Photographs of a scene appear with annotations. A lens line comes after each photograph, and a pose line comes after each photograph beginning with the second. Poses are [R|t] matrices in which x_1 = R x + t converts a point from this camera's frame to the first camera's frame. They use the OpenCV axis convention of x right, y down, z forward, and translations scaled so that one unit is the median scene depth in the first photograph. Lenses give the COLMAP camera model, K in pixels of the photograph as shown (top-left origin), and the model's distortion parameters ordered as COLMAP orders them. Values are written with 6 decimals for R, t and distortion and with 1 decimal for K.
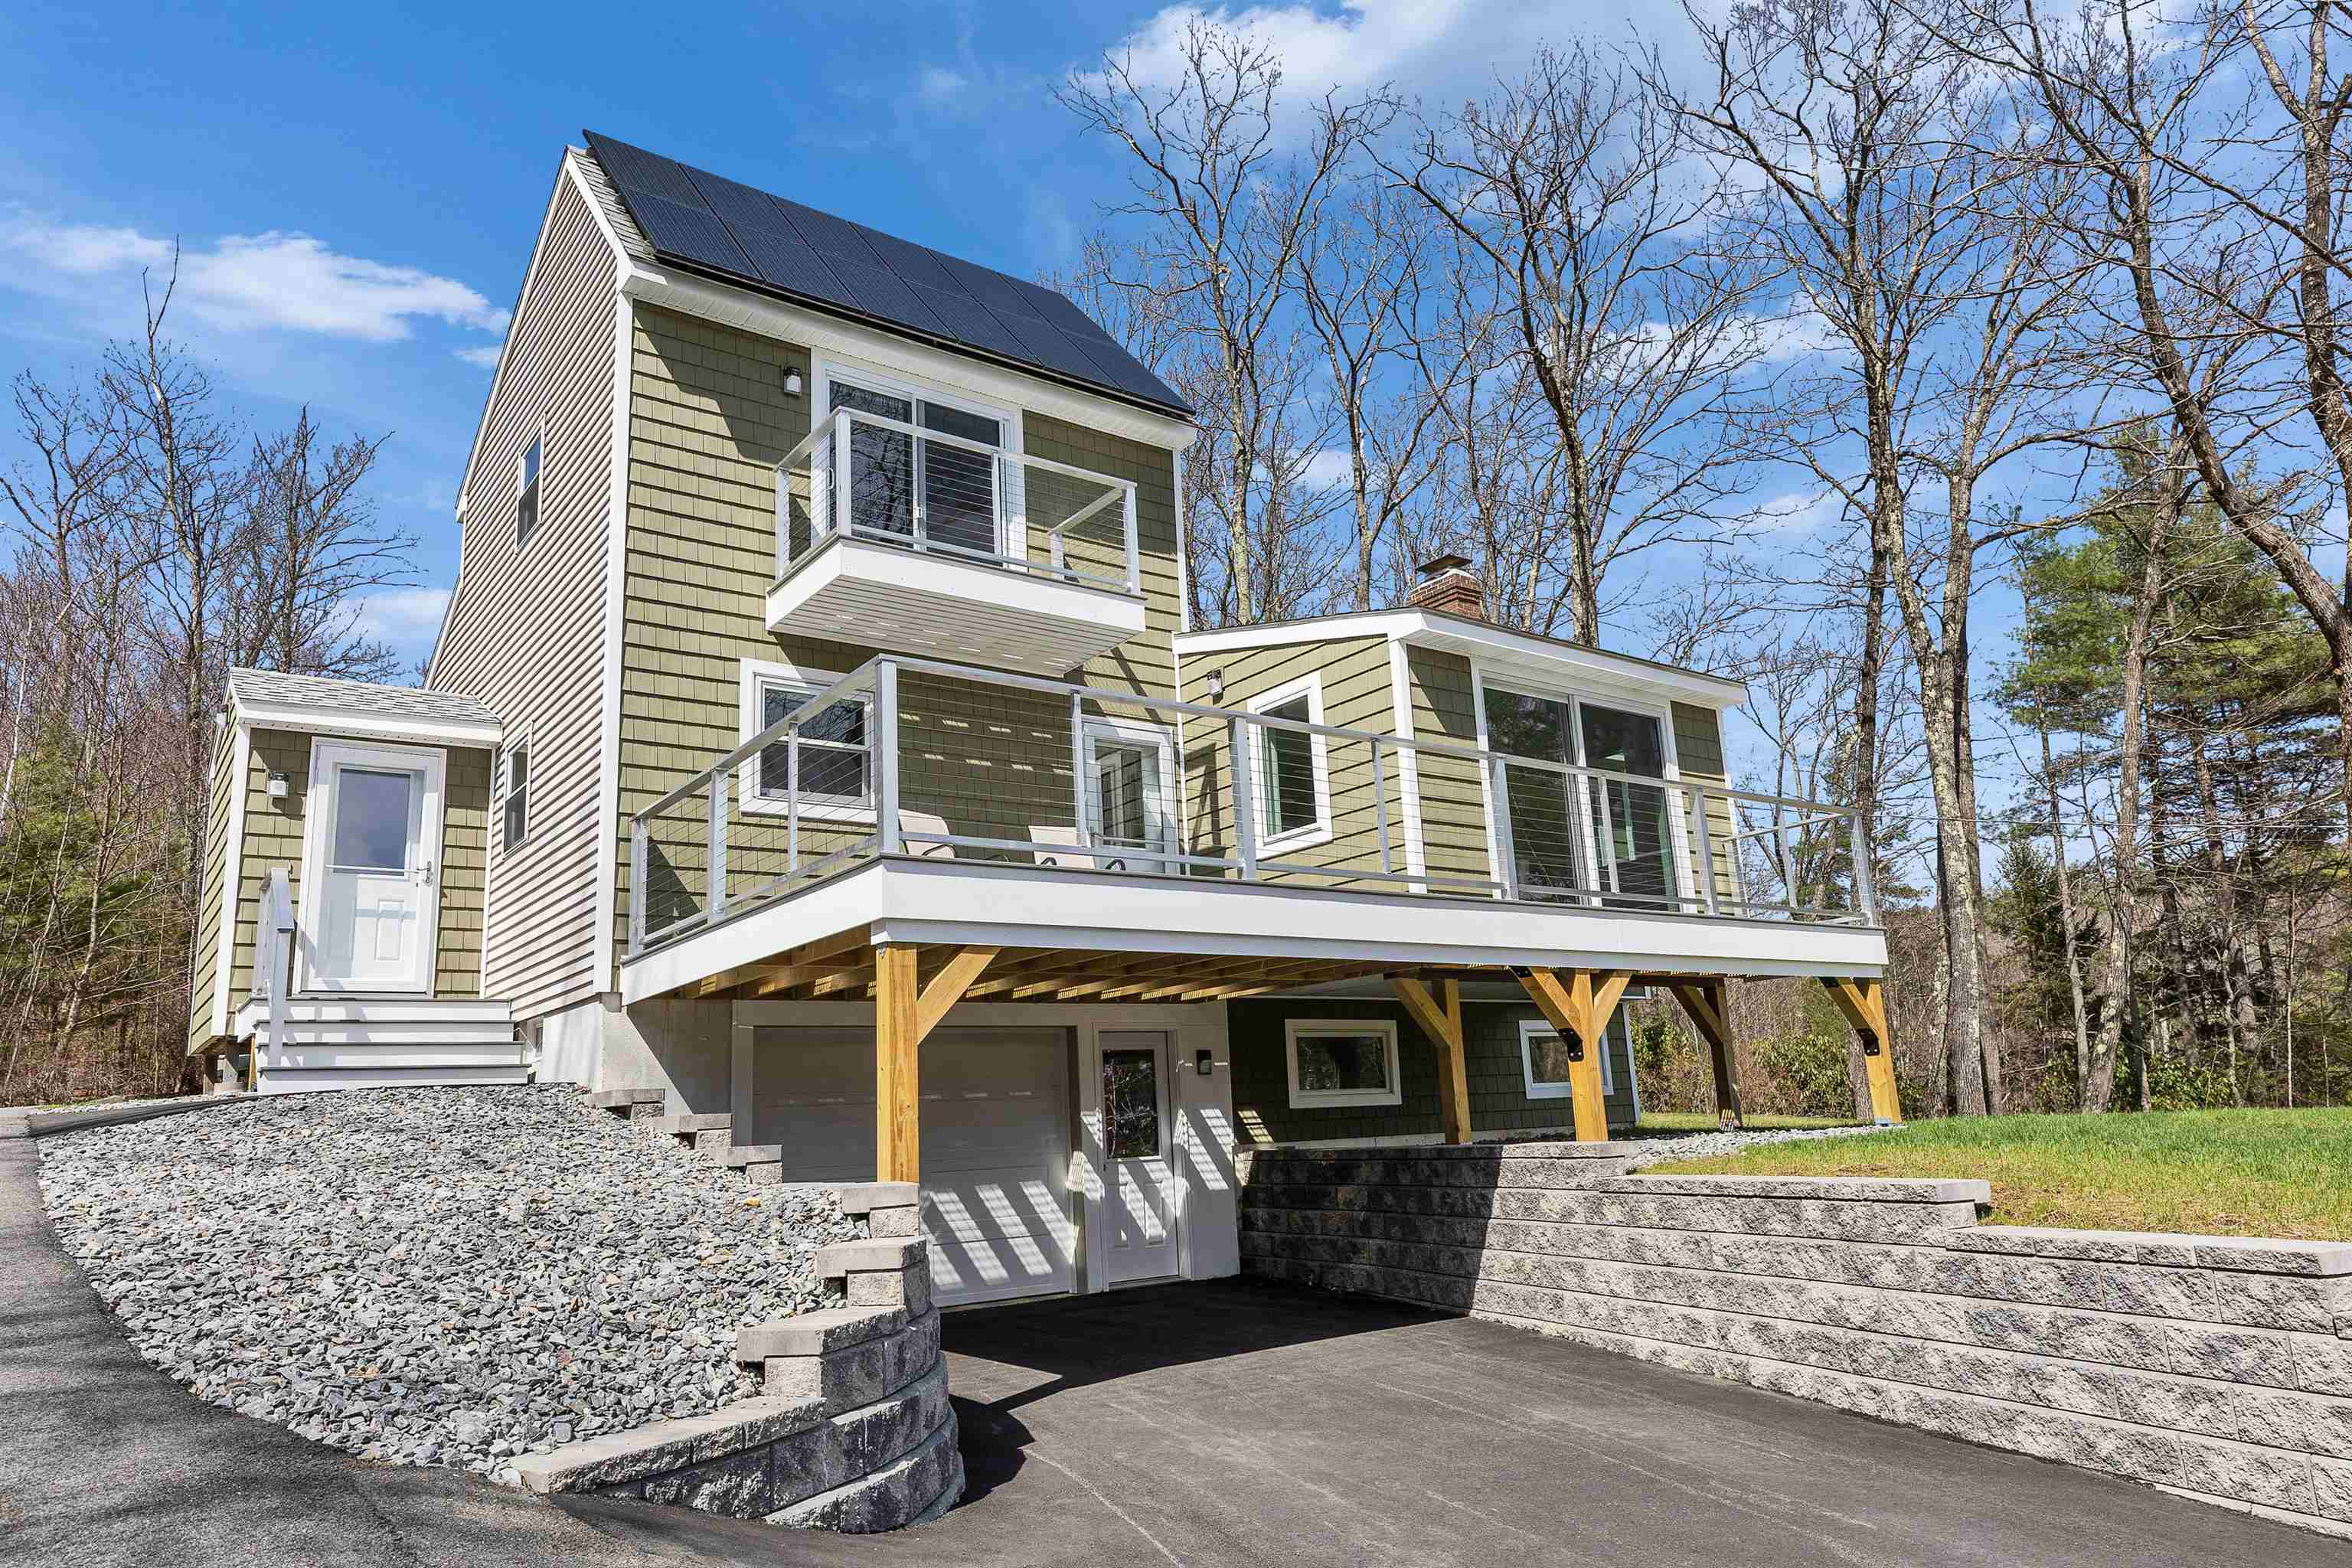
lens RADIAL K [[1519.3, 0, 1176.0], [0, 1519.3, 784.0], [0, 0, 1]] dist [0.031523, -0.000152]
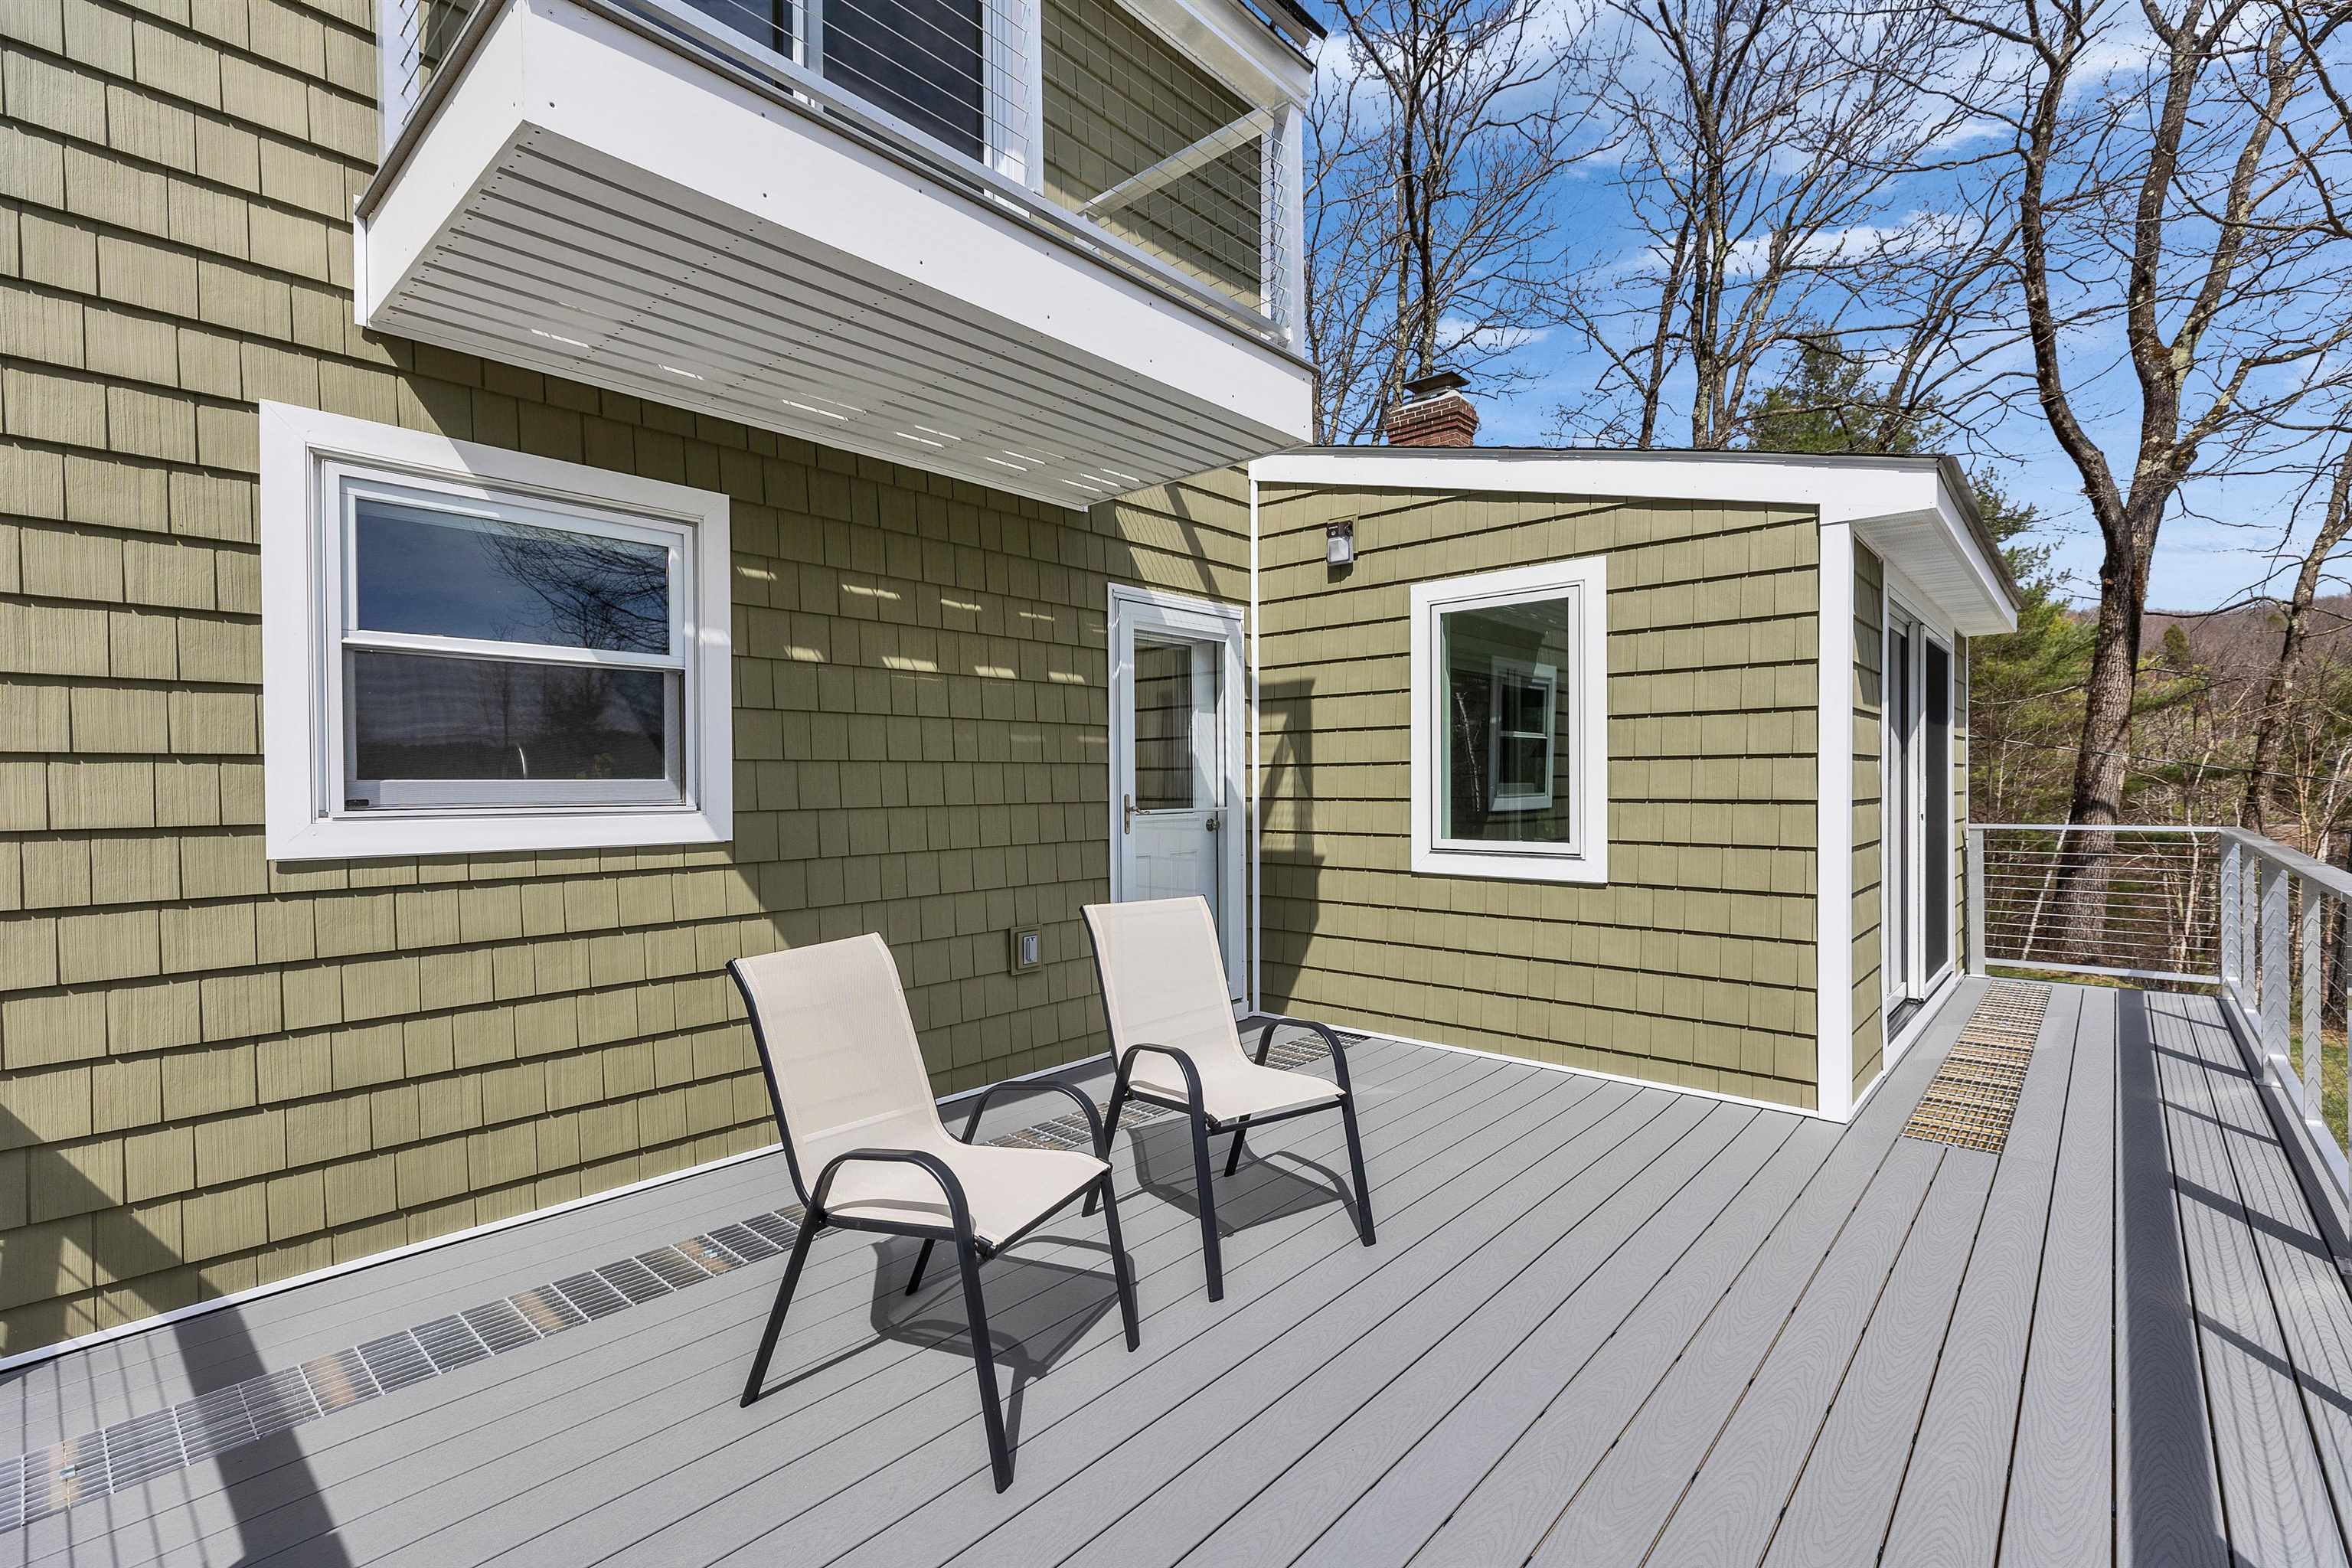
lens RADIAL K [[1061.1, 0, 1192.0], [0, 1061.1, 783.1], [0, 0, 1]] dist [0.001543, -0.000245]
pose [[0.975809, 0.042683, 0.214418, -0.119640], [-0.088542, 0.973881, 0.209086, -0.061843], [-0.199893, -0.223013, 0.954101, 0.654541]]
